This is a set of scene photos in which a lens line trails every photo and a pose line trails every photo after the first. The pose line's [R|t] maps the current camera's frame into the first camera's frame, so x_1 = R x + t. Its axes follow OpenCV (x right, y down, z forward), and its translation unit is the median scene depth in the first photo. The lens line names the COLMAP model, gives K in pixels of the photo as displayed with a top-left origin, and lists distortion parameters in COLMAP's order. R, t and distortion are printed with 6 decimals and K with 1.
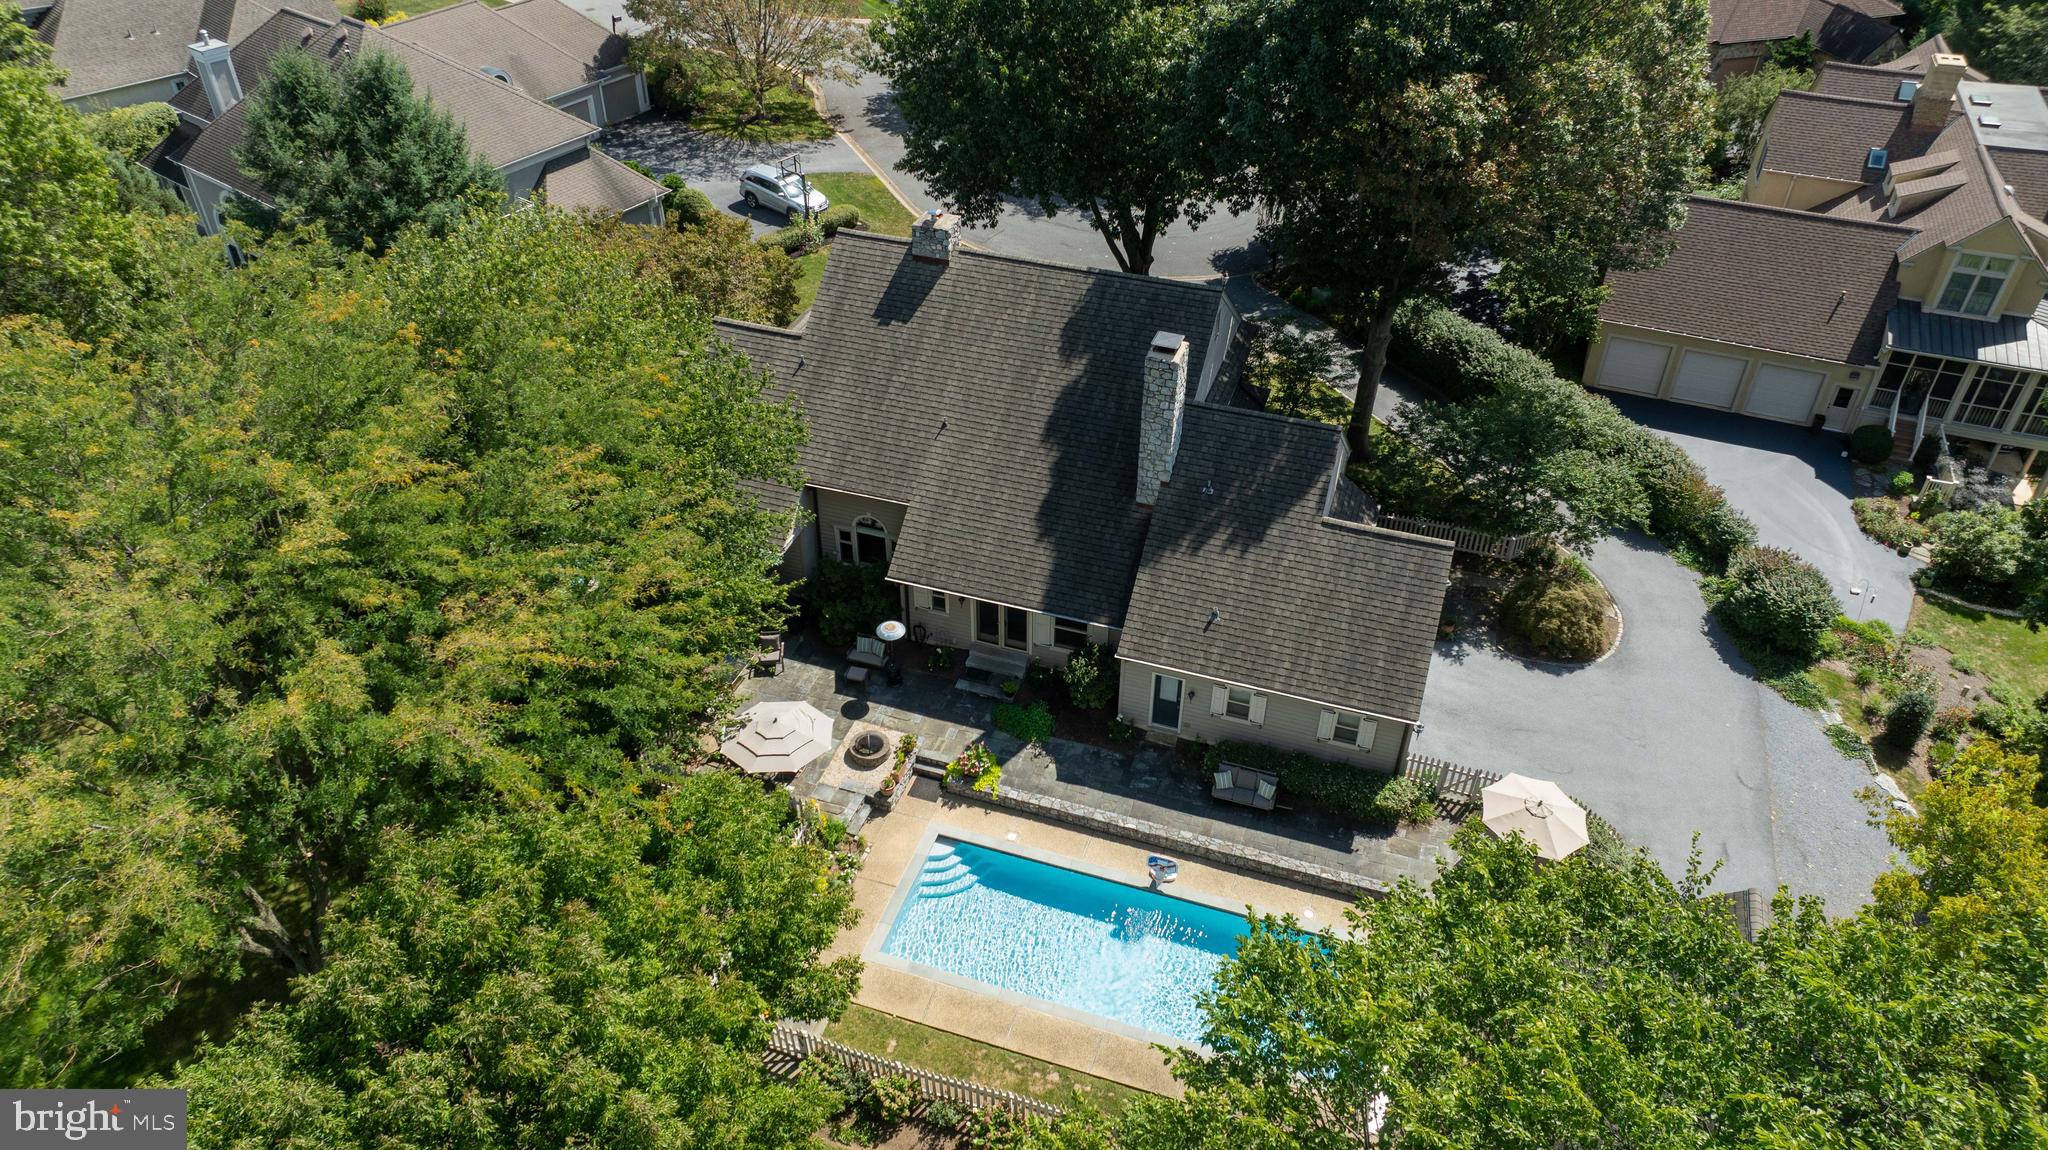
lens RADIAL K [[1456.4, 0, 1023.2], [0, 1456.4, 570.2], [0, 0, 1]] dist [-0.033177, 0.054586]
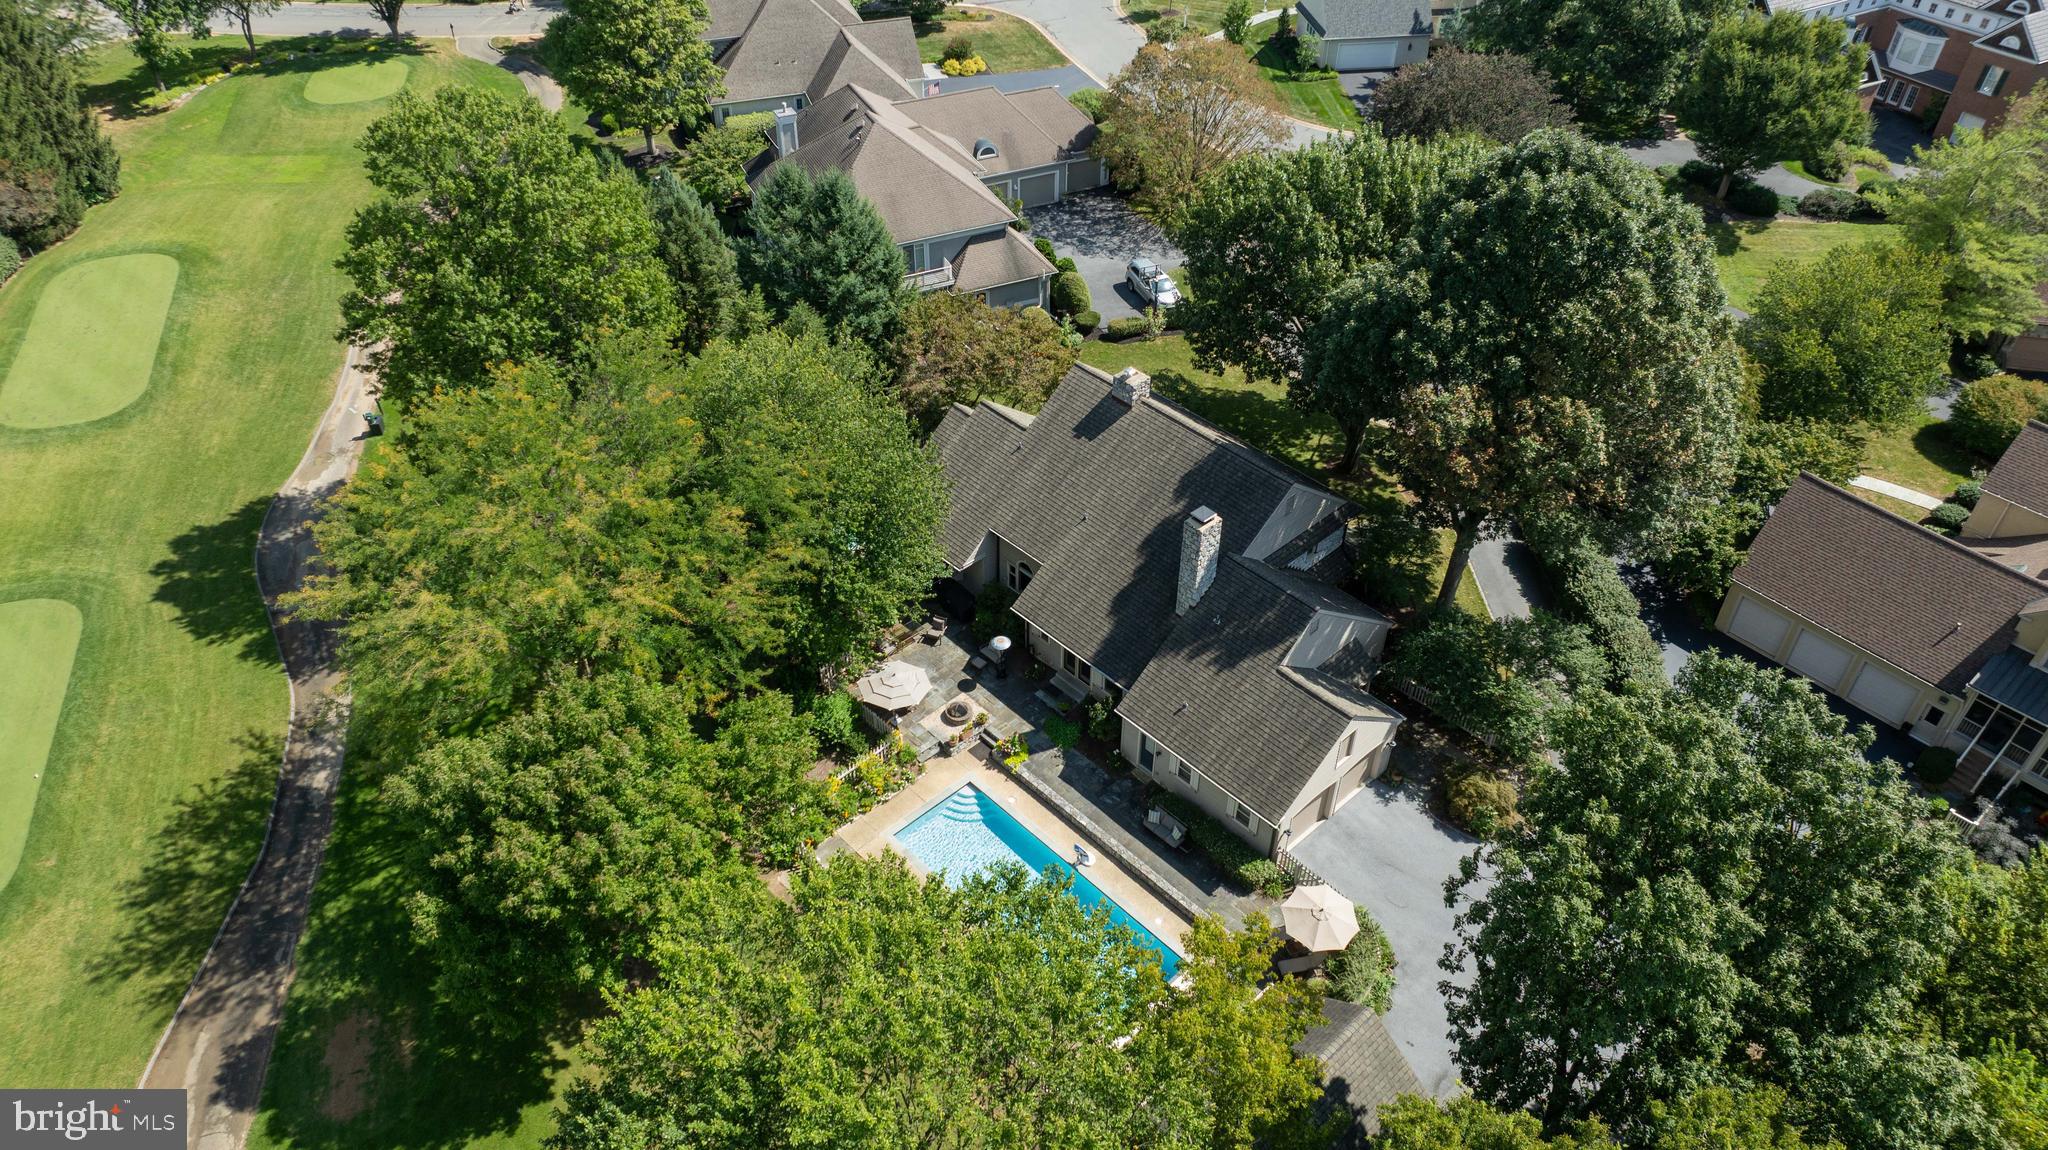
lens RADIAL K [[1456.4, 0, 1021.7], [0, 1456.4, 574.1], [0, 0, 1]] dist [-0.033177, 0.054586]
pose [[0.880274, 0.303775, -0.364470, 0.456850], [-0.288580, 0.952537, 0.096929, -0.179008], [0.376616, 0.019855, 0.926157, -0.371103]]
